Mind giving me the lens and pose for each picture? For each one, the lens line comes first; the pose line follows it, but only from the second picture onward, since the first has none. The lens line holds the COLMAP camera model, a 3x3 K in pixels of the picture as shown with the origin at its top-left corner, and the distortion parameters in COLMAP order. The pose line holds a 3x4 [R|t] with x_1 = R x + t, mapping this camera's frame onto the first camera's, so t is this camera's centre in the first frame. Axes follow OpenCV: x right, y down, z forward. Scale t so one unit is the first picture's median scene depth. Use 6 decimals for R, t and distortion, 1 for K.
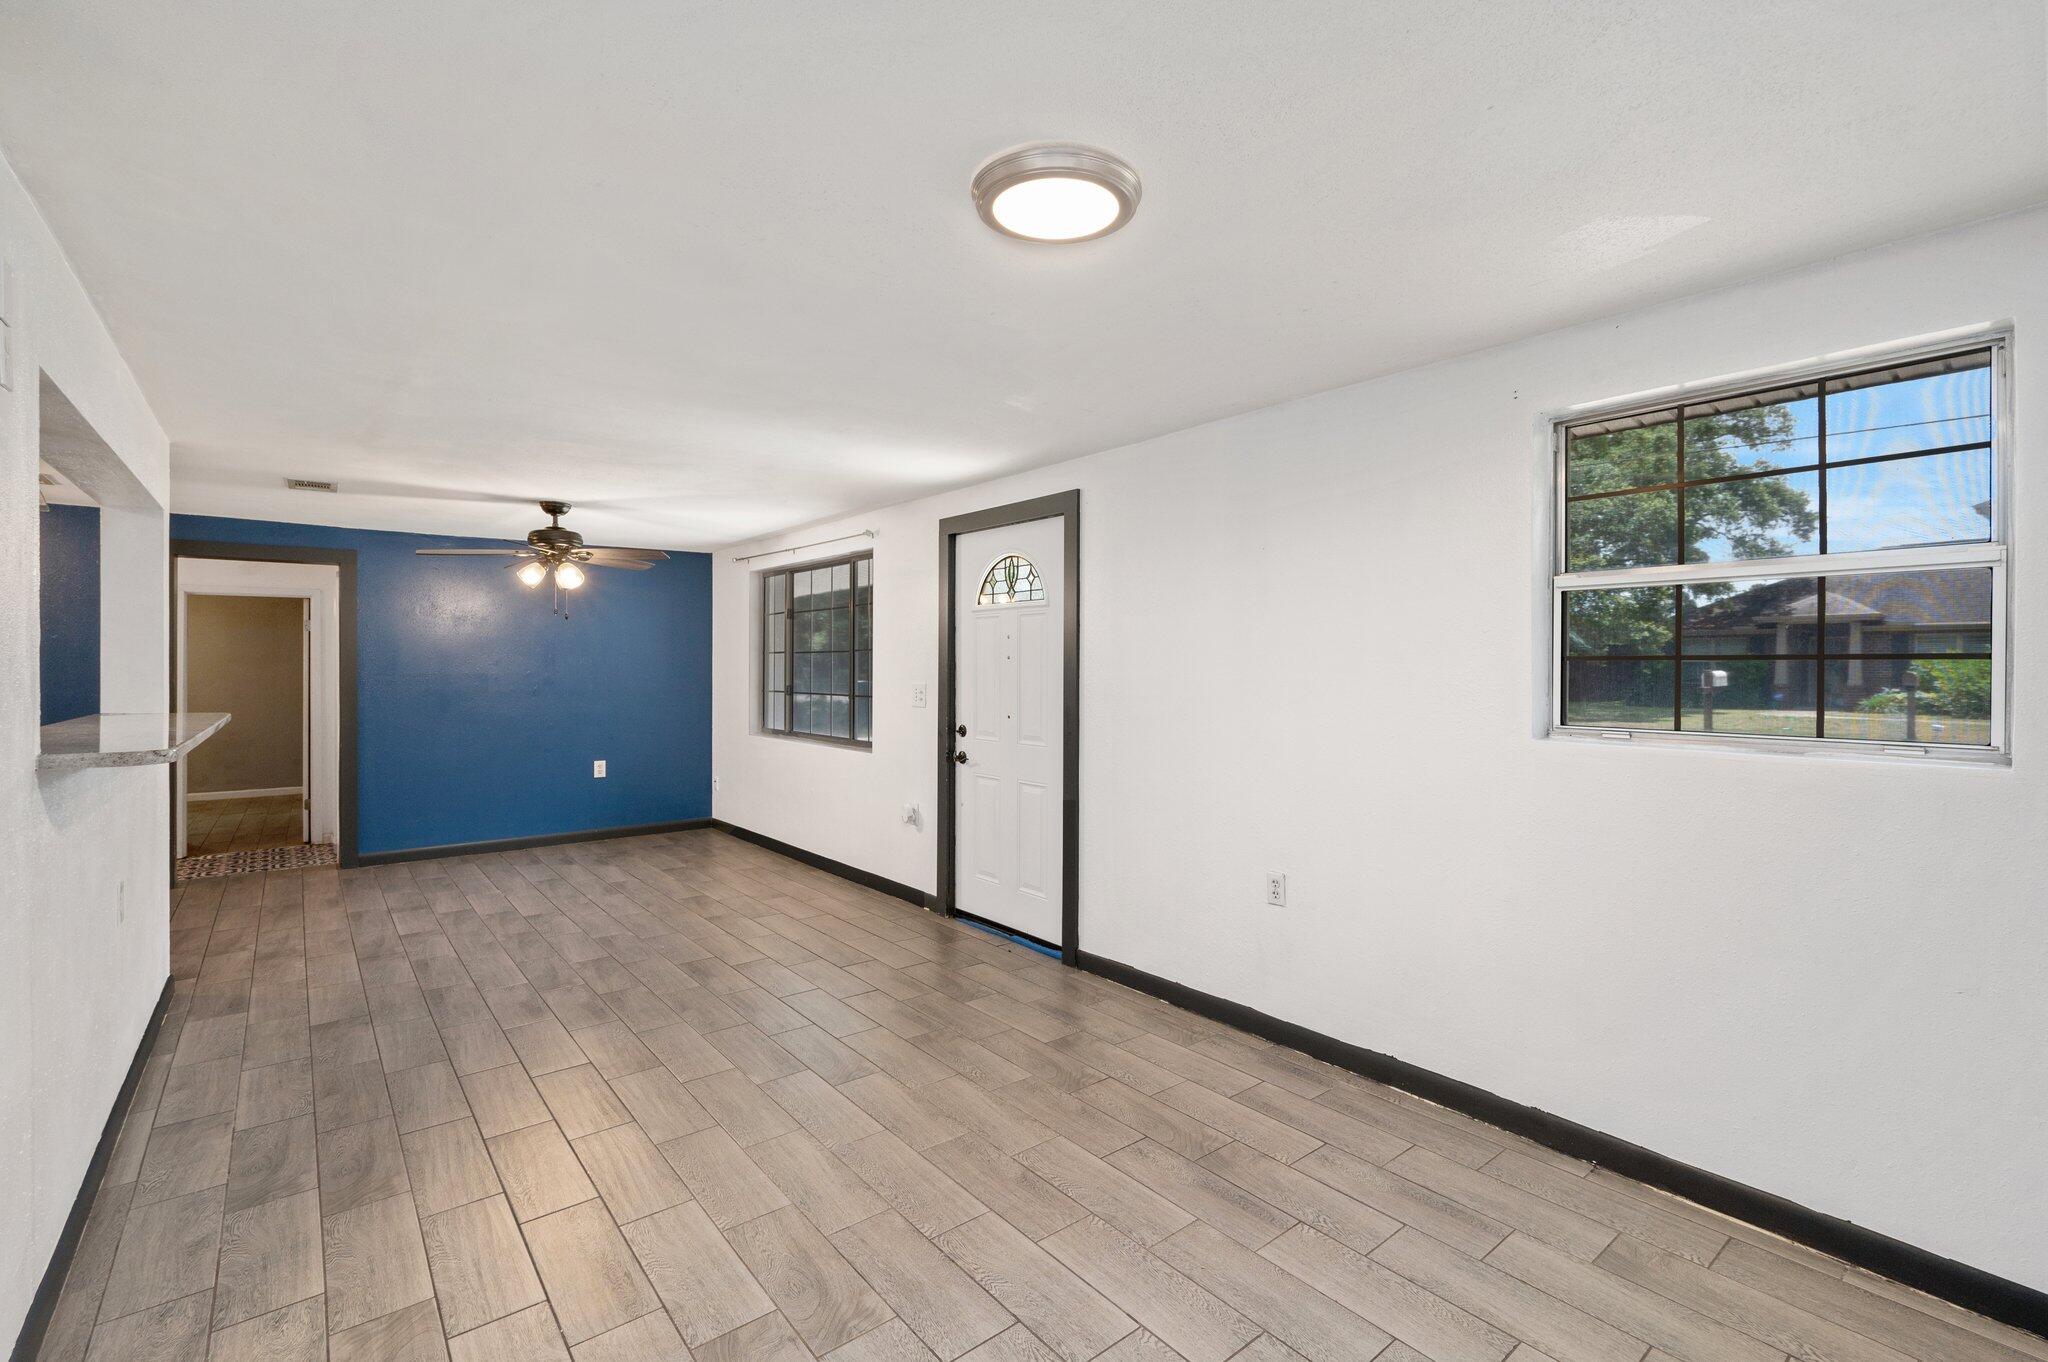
lens RADIAL K [[924.3, 0, 1026.6], [0, 924.3, 675.0], [0, 0, 1]] dist [0.003059, 0.000233]
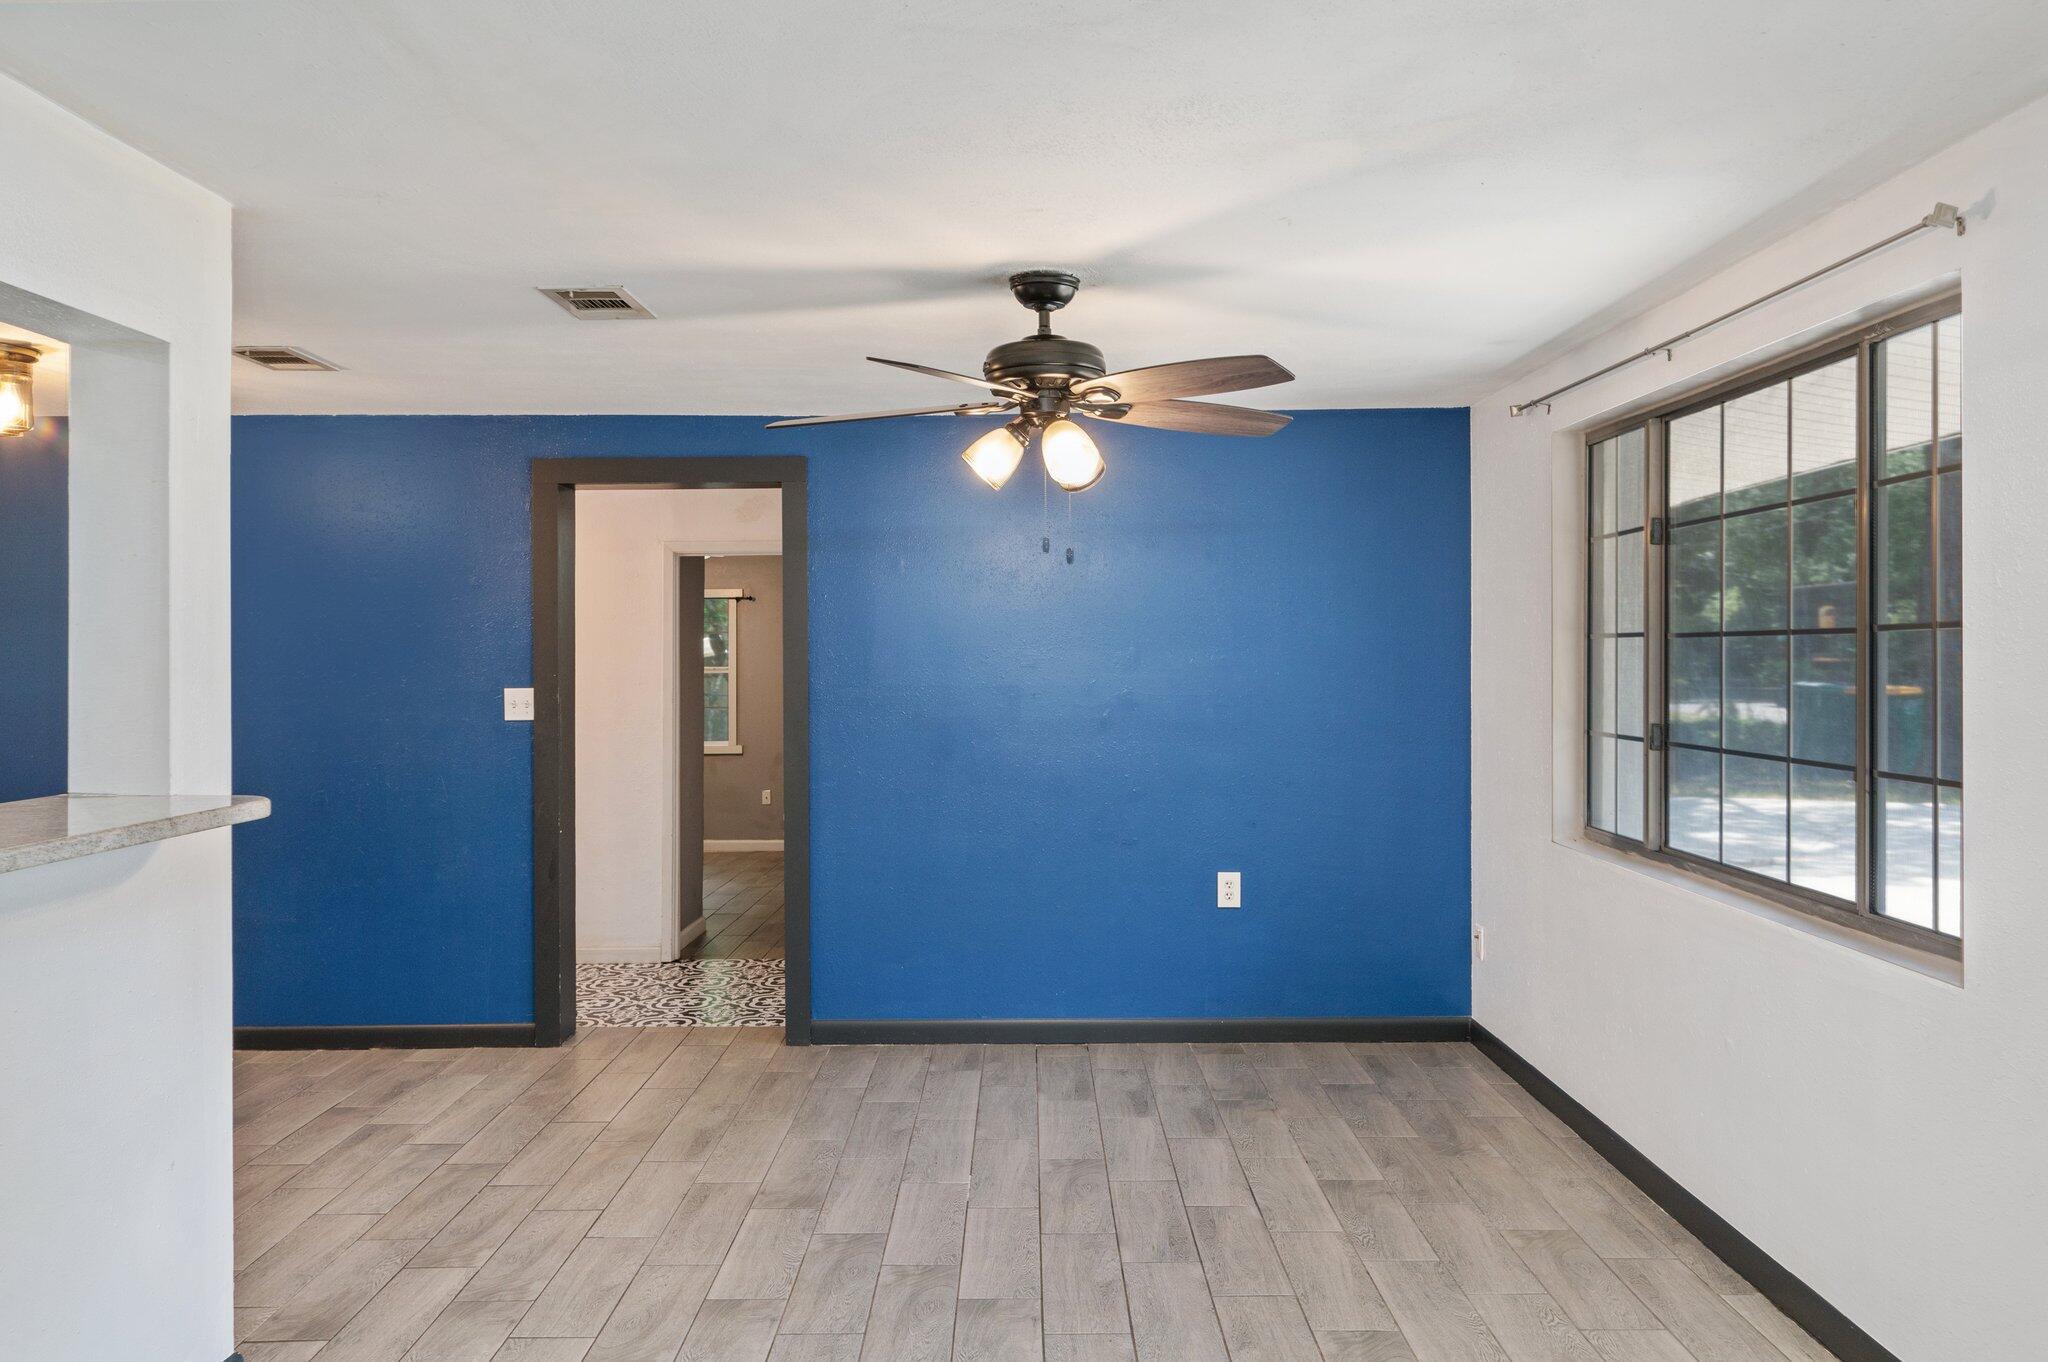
lens RADIAL K [[1432.4, 0, 1024.5], [0, 1432.4, 665.2], [0, 0, 1]] dist [-0.001572, -0.002378]
pose [[0.781188, 0.001202, -0.624295, -0.124418], [-0.000969, 0.999999, 0.000713, -0.016381], [0.624295, 0.000048, 0.781189, 0.507362]]
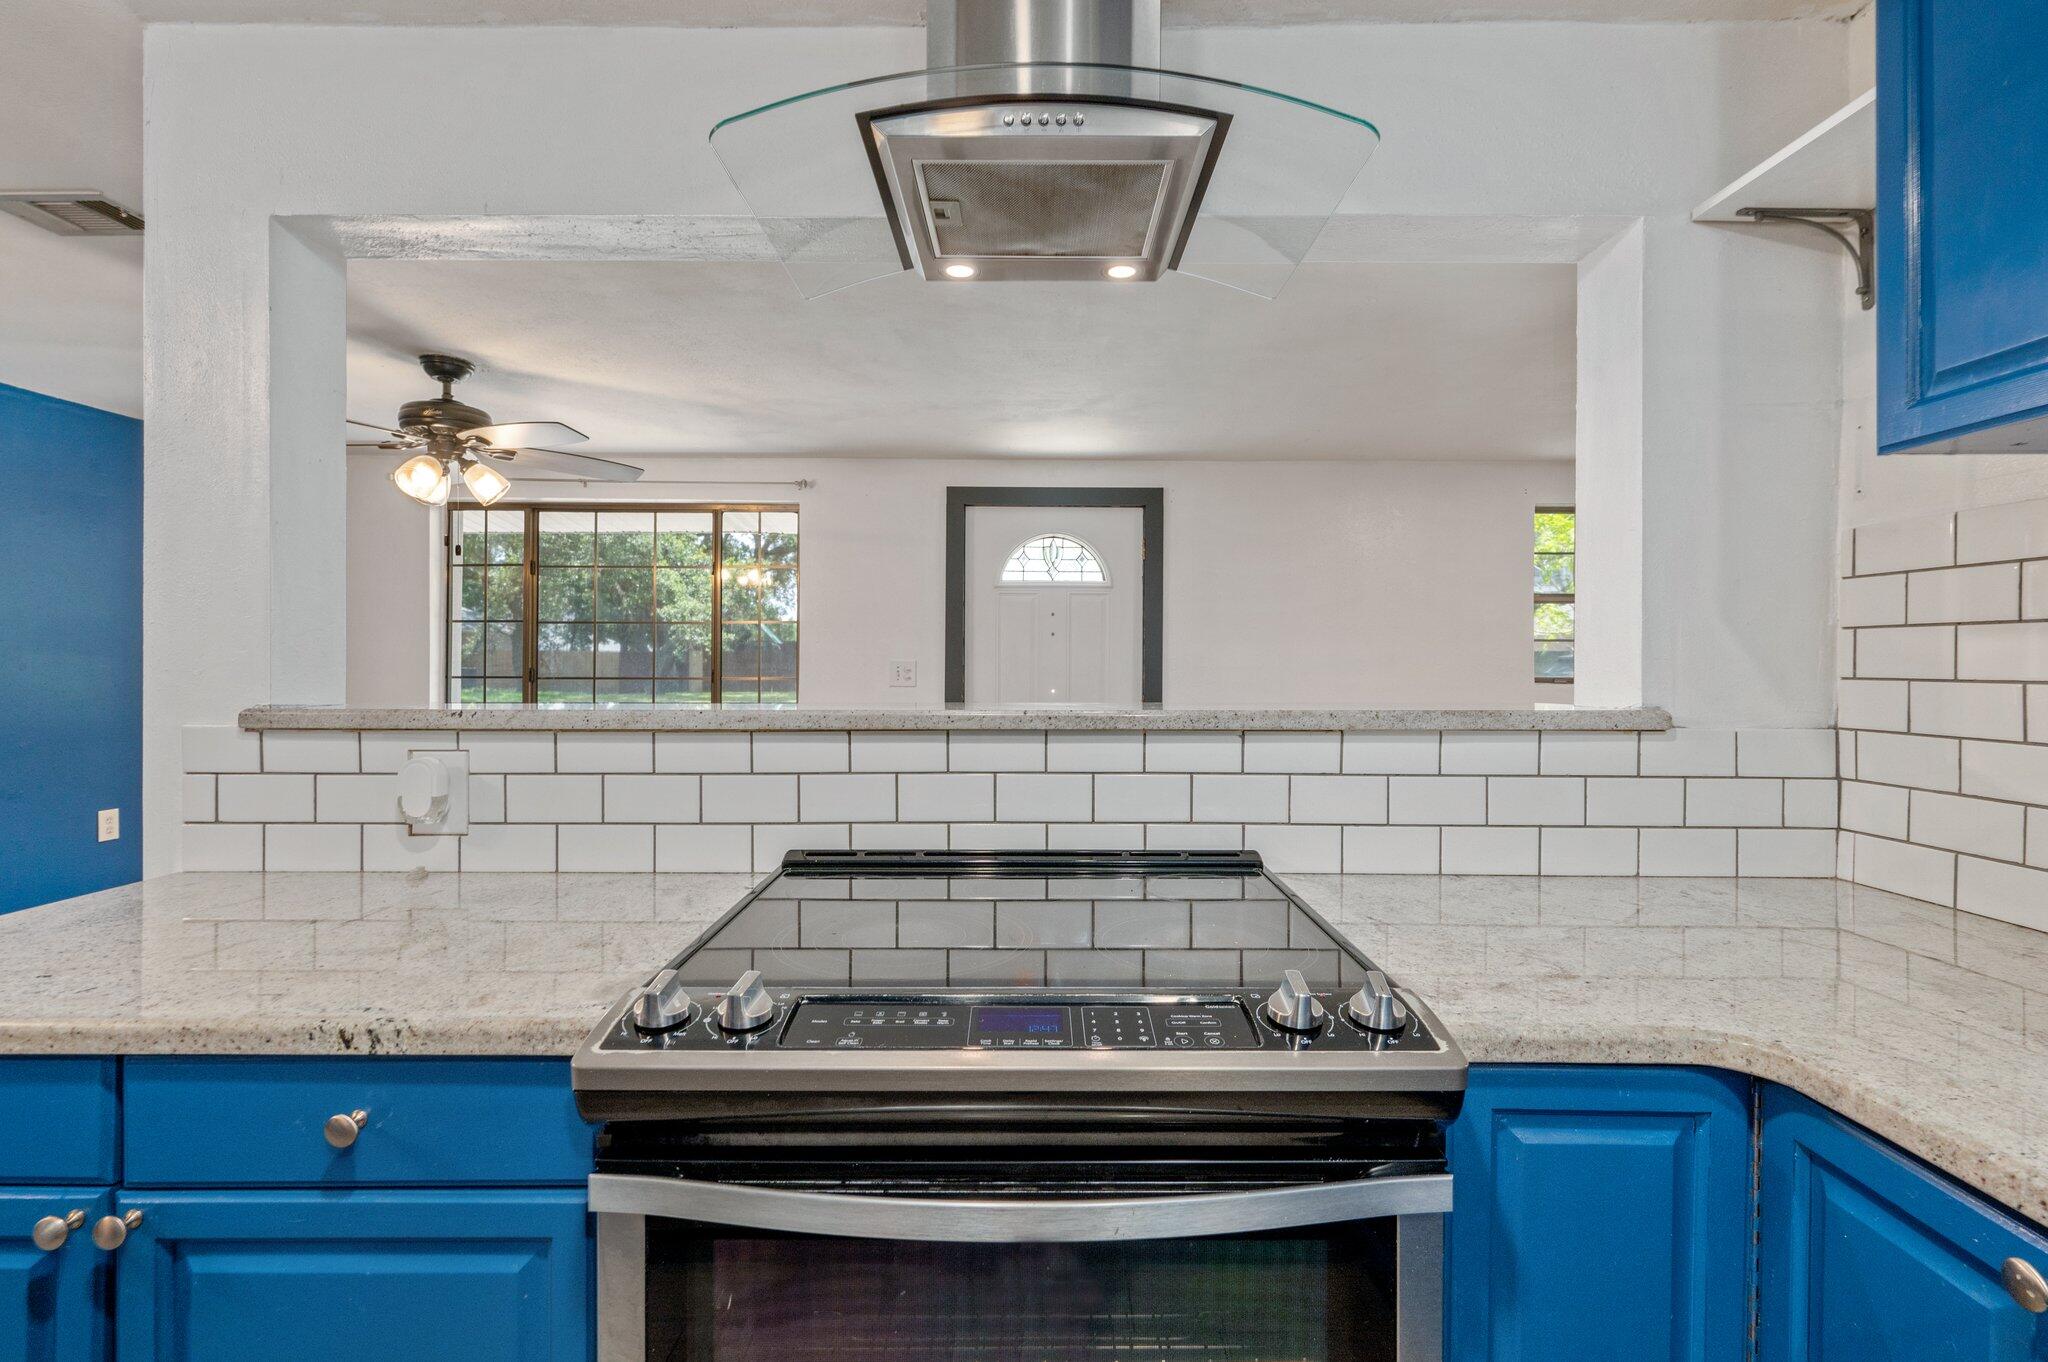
lens RADIAL K [[924.3, 0, 1017.6], [0, 924.3, 672.3], [0, 0, 1]] dist [0.003059, 0.000233]
pose [[0.627229, -0.006682, 0.778806, -0.752769], [0.004083, 0.999978, 0.005291, 0.016000], [-0.778824, -0.000139, 0.627243, 0.334823]]
